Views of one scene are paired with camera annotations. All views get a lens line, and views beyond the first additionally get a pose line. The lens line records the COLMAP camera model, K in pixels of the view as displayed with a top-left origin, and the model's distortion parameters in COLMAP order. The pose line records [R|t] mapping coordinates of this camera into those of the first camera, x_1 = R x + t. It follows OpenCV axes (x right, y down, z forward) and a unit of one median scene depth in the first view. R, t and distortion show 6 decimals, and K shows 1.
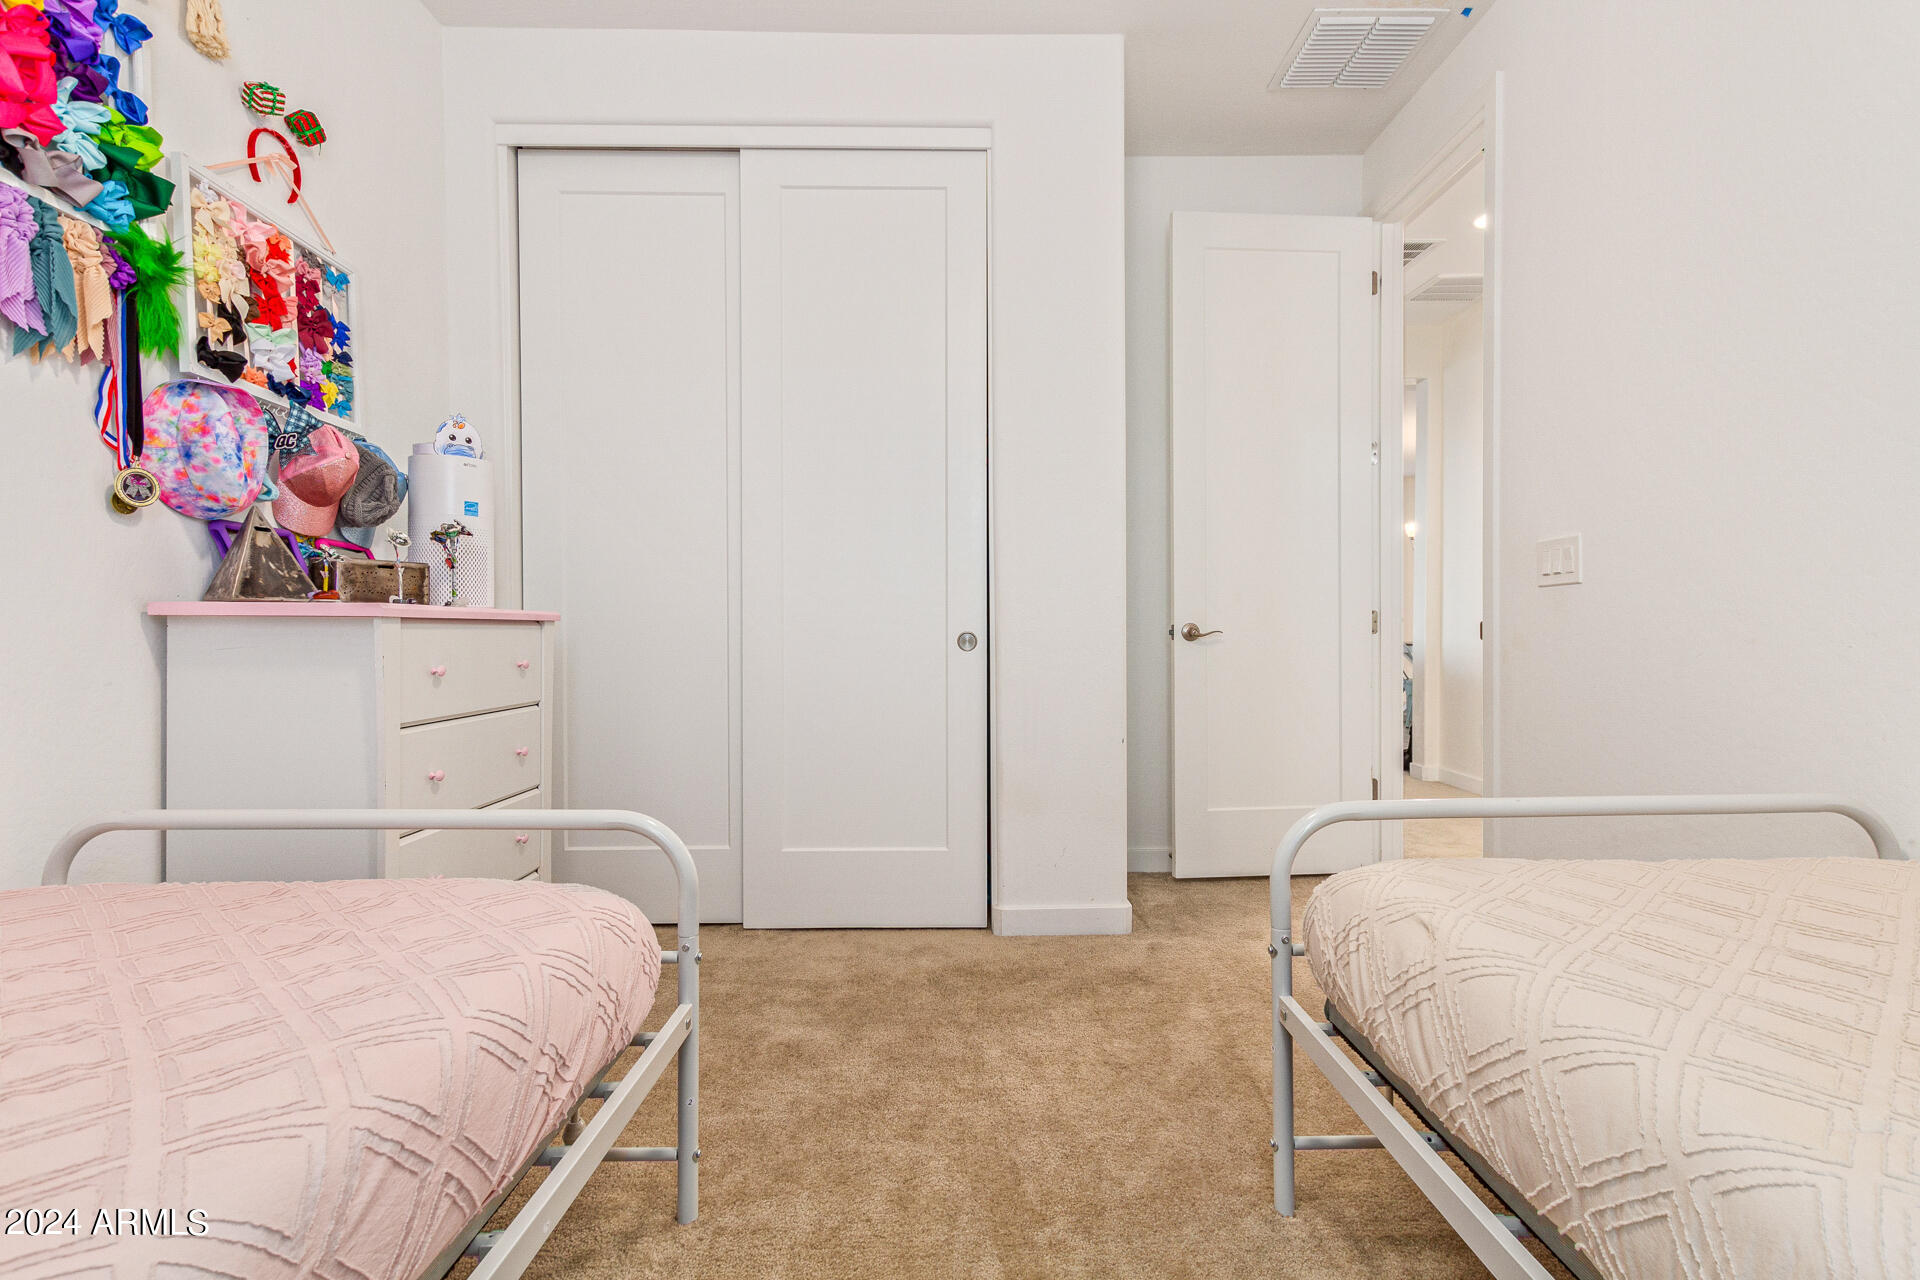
lens RADIAL K [[922.9, 0, 960.0], [0, 922.9, 640.0], [0, 0, 1]] dist [-0.003004, -0.001229]
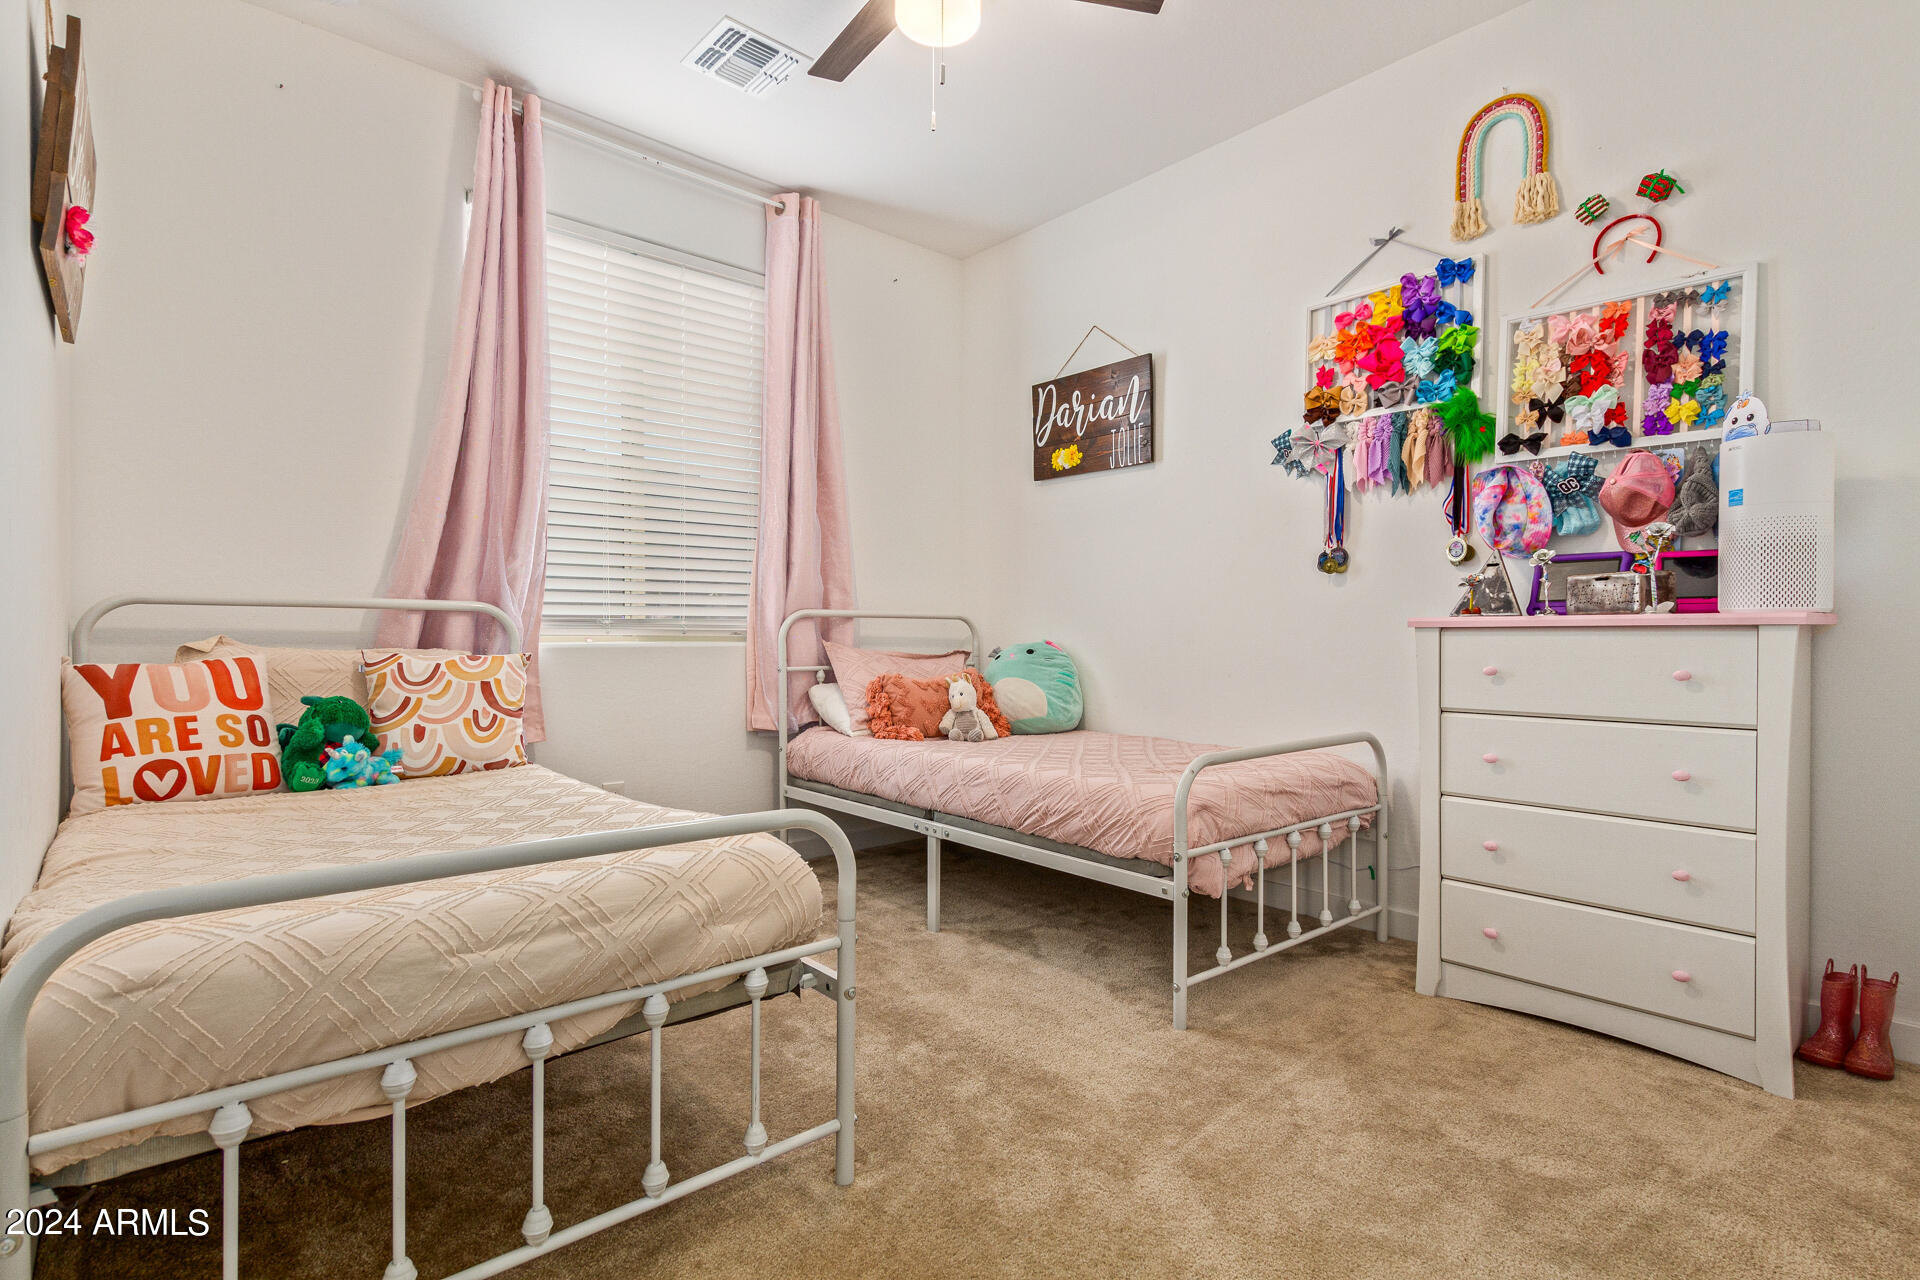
lens RADIAL K [[922.9, 0, 960.0], [0, 922.9, 640.0], [0, 0, 1]] dist [-0.003004, -0.001229]
pose [[-0.756511, -0.000133, -0.653980, 0.677596], [-0.007423, 0.999937, 0.008383, -0.009306], [0.653938, 0.011196, -0.756465, 1.326652]]
